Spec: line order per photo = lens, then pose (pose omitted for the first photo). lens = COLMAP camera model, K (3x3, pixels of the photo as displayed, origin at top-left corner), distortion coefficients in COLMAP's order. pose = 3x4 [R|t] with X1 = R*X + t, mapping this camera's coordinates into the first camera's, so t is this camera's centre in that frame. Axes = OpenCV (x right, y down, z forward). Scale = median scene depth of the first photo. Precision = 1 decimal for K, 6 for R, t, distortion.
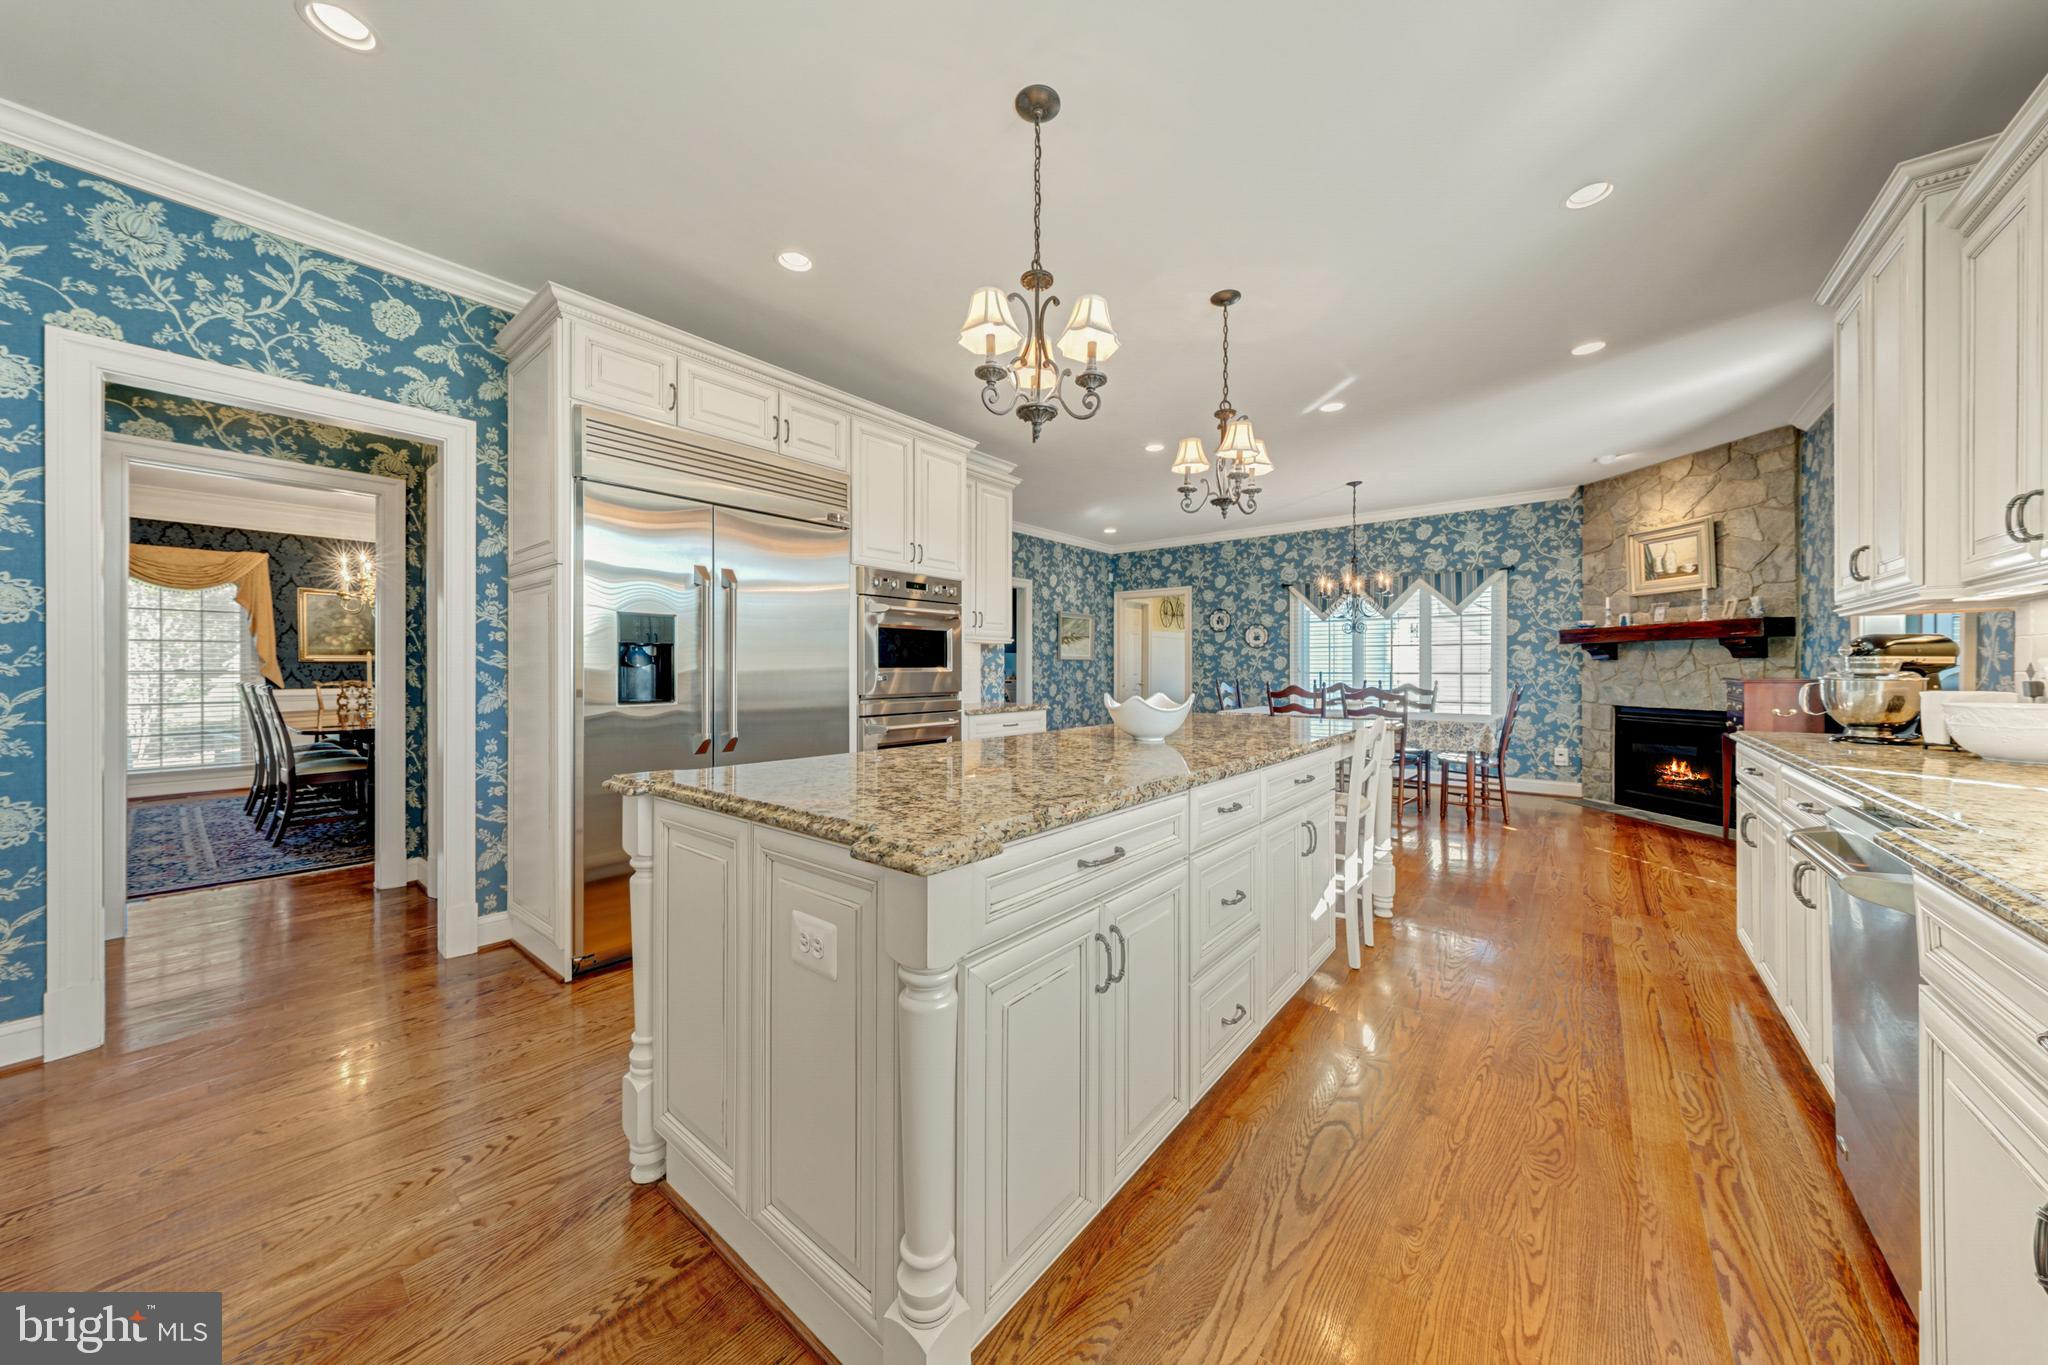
lens RADIAL K [[689.5, 0, 1025.3], [0, 689.5, 671.8], [0, 0, 1]] dist [-0.000125, 0.000096]
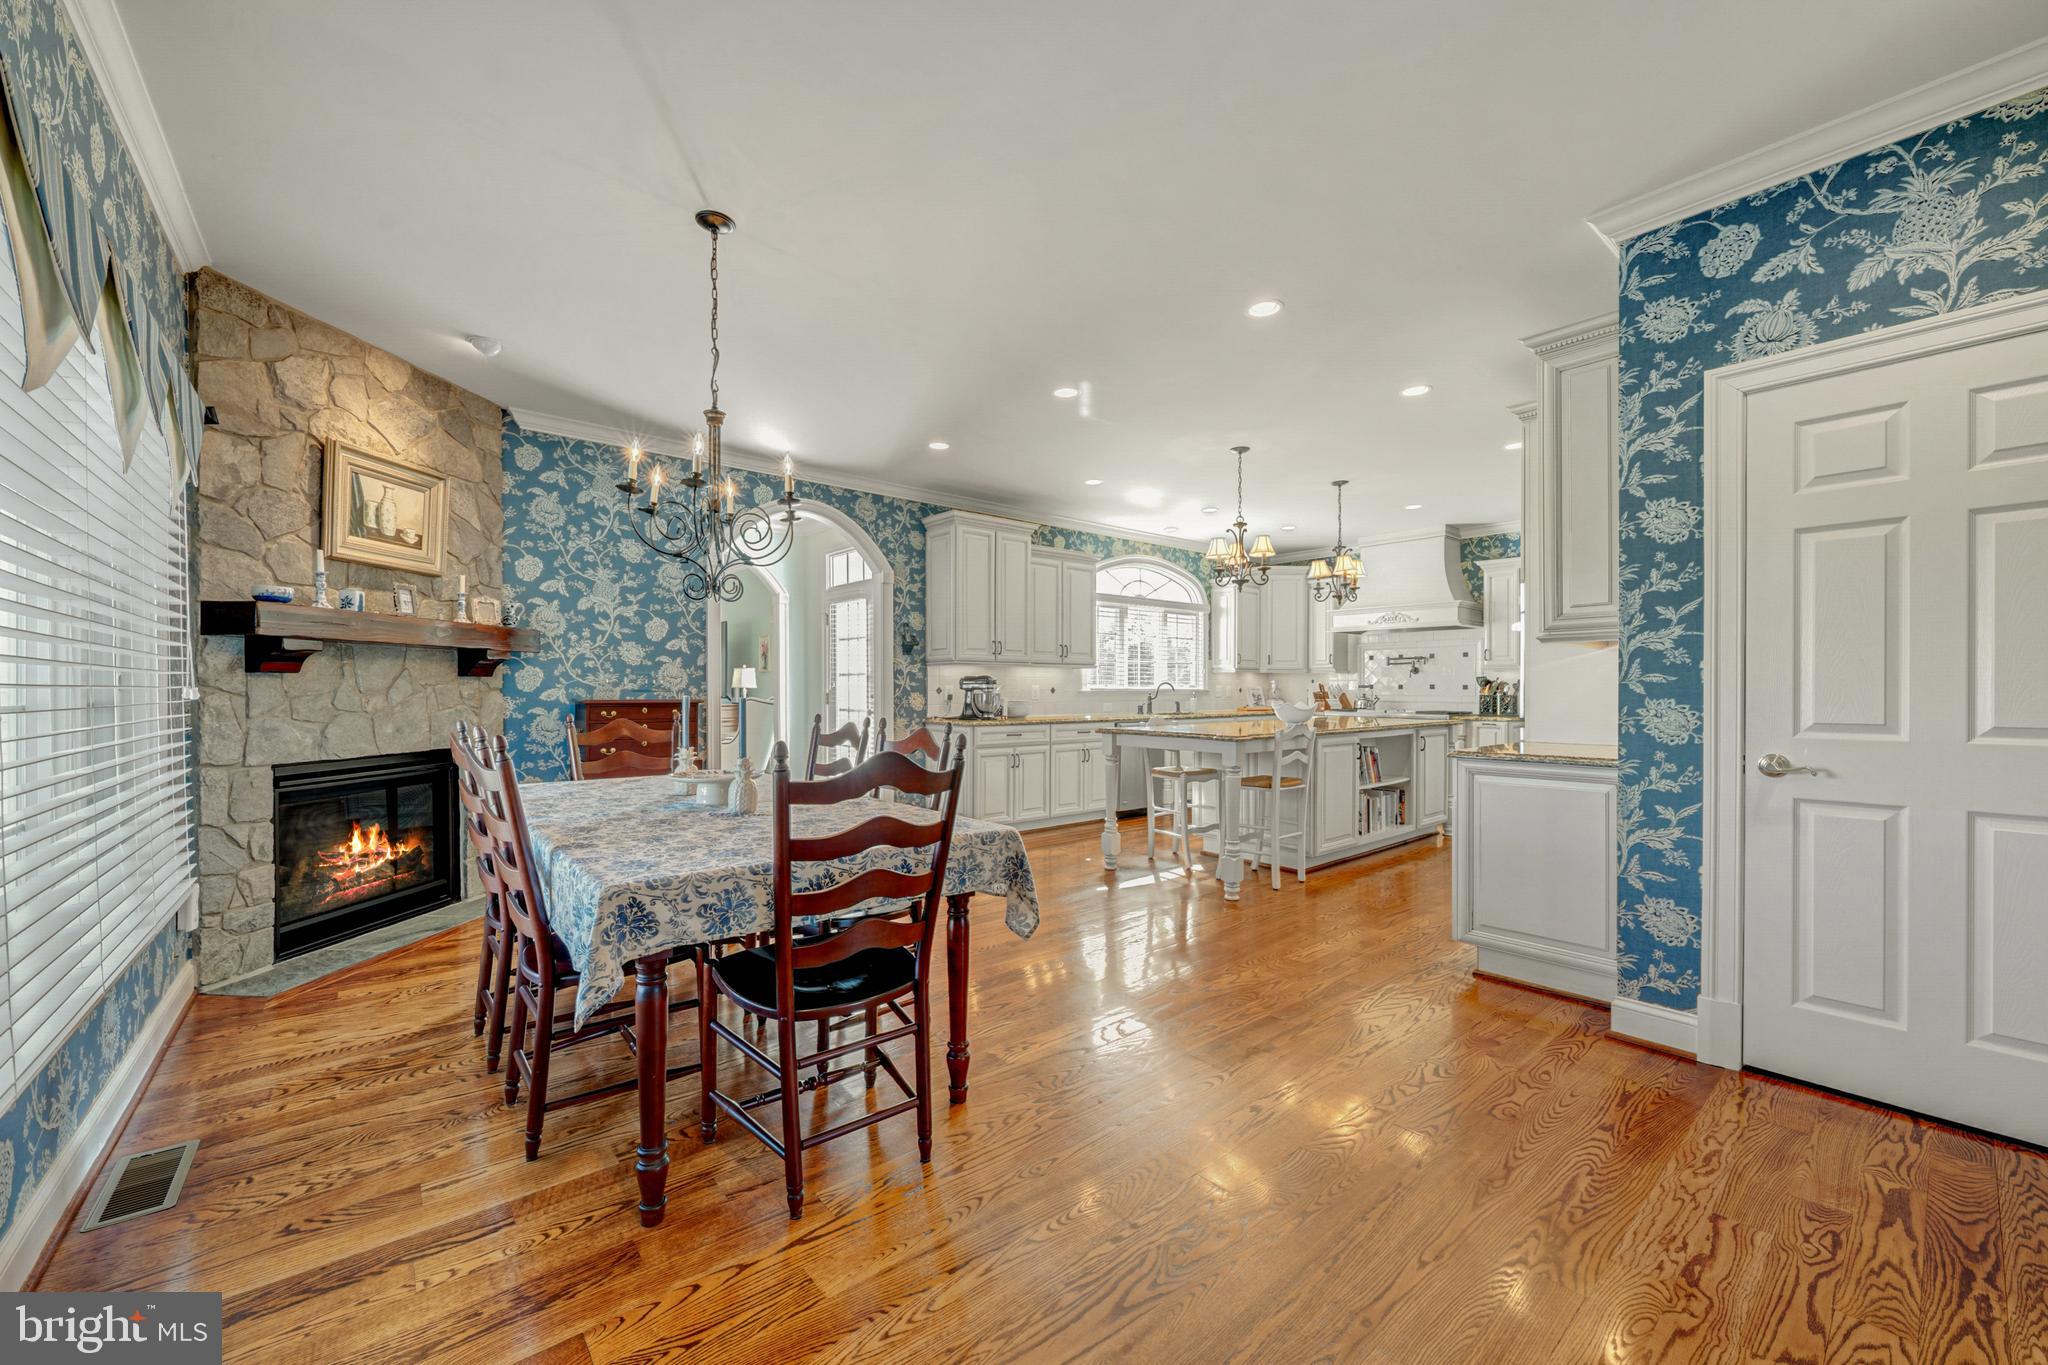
lens RADIAL K [[798.9, 0, 1019.8], [0, 798.9, 687.3], [0, 0, 1]] dist [0.000345, 0.000012]
pose [[-0.981167, 0.000208, 0.193160, 0.204711], [0.000134, 1.000000, -0.000395, -0.005798], [-0.193160, -0.000361, -0.981167, 1.347760]]
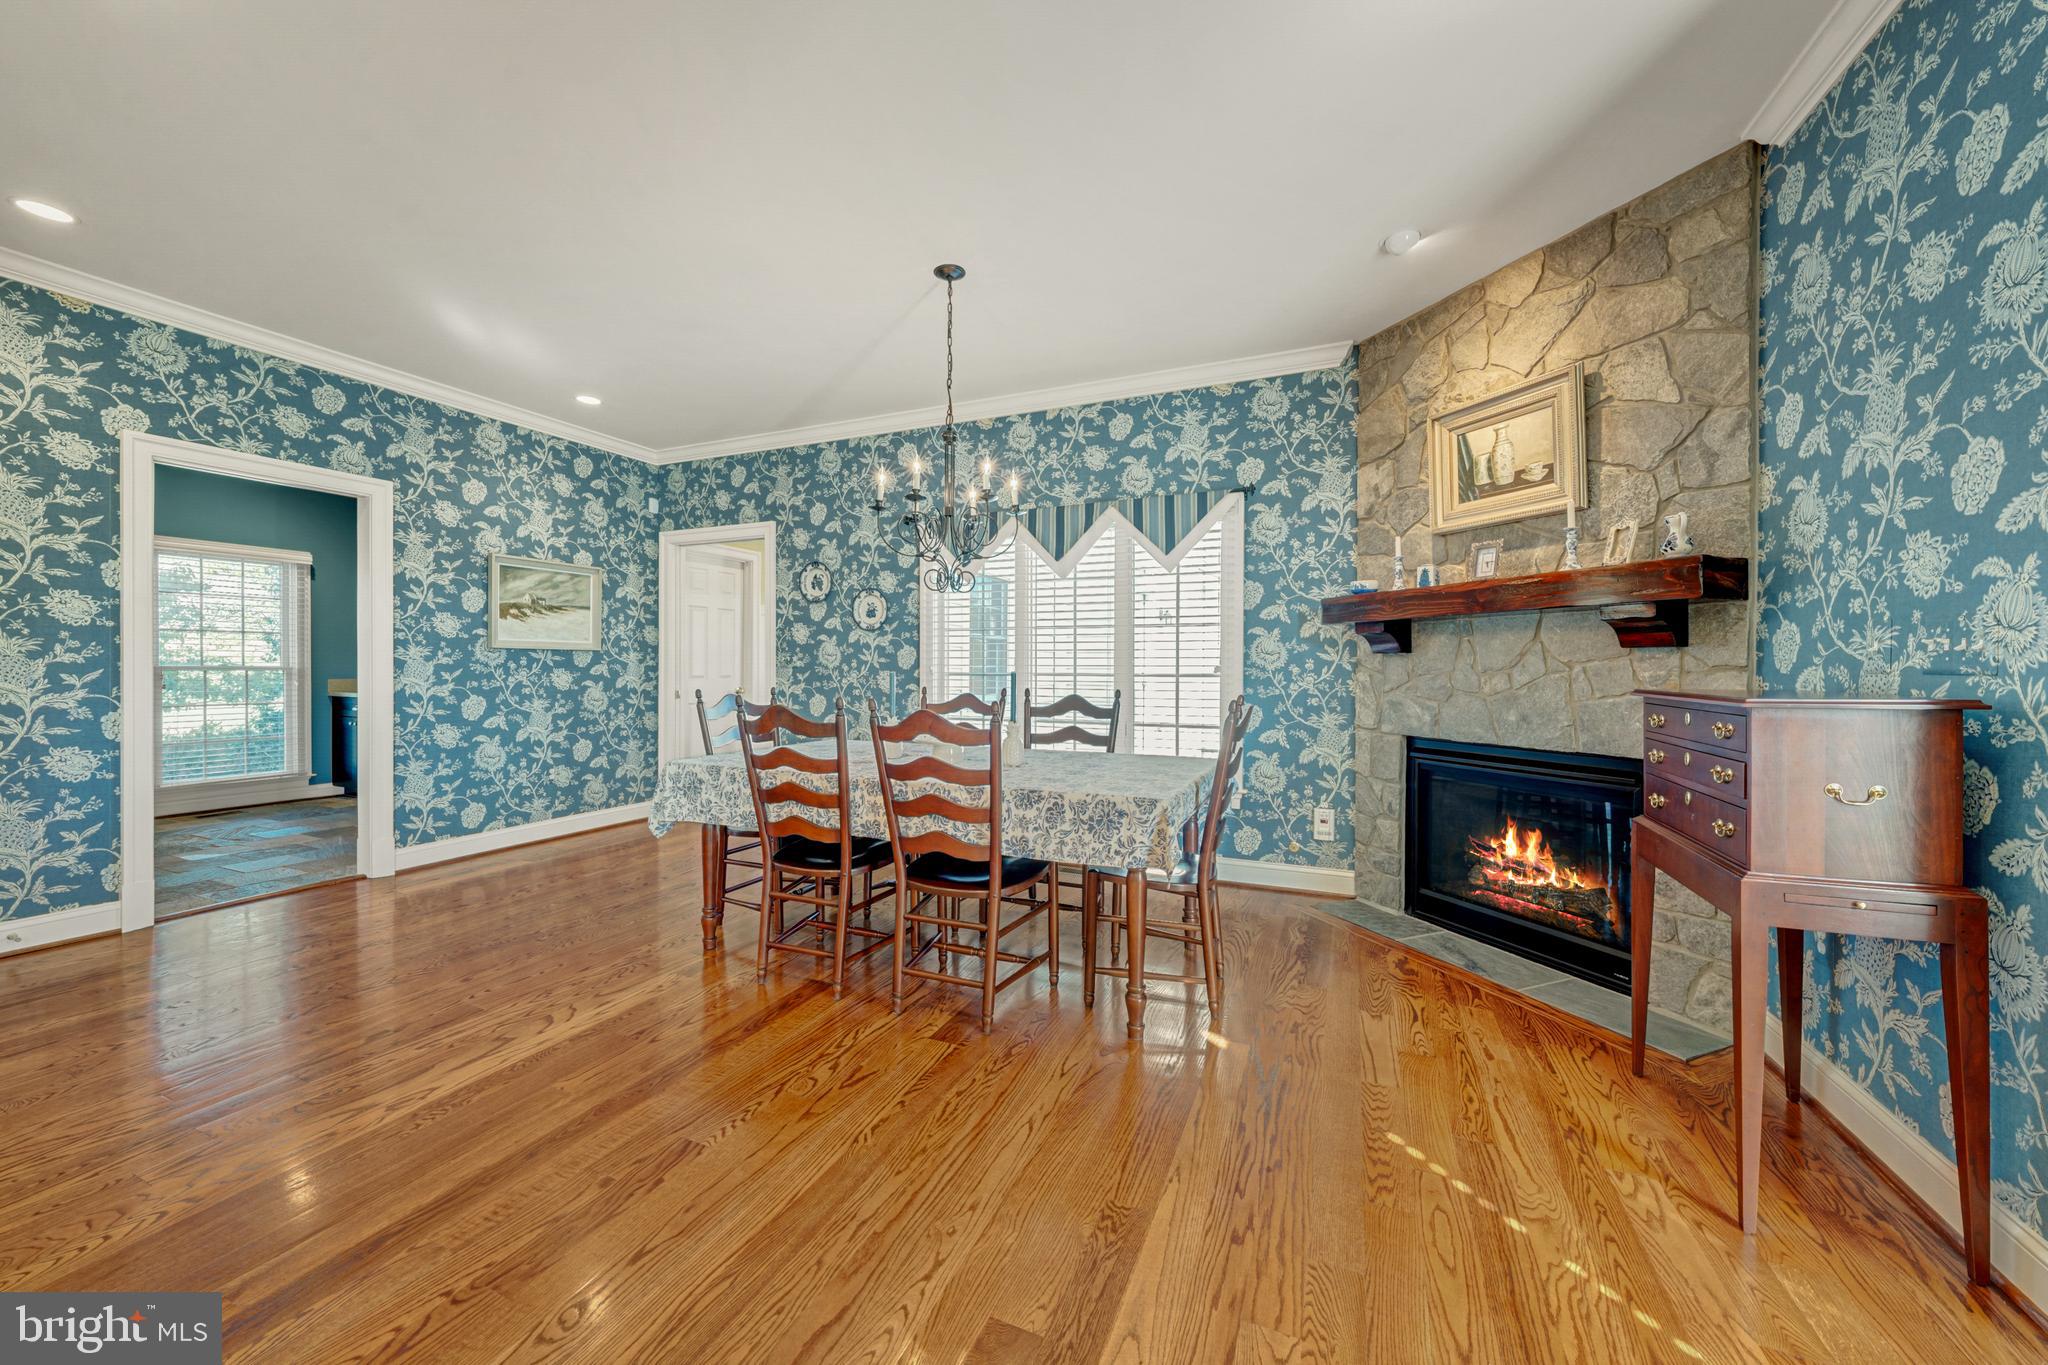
lens RADIAL K [[753.8, 0, 1026.6], [0, 753.8, 677.1], [0, 0, 1]] dist [-0.001034, -0.000294]
pose [[0.962824, 0.000433, 0.270130, 0.371175], [-0.002601, 0.999967, 0.007668, -0.001715], [-0.270118, -0.008085, 0.962793, 0.466108]]
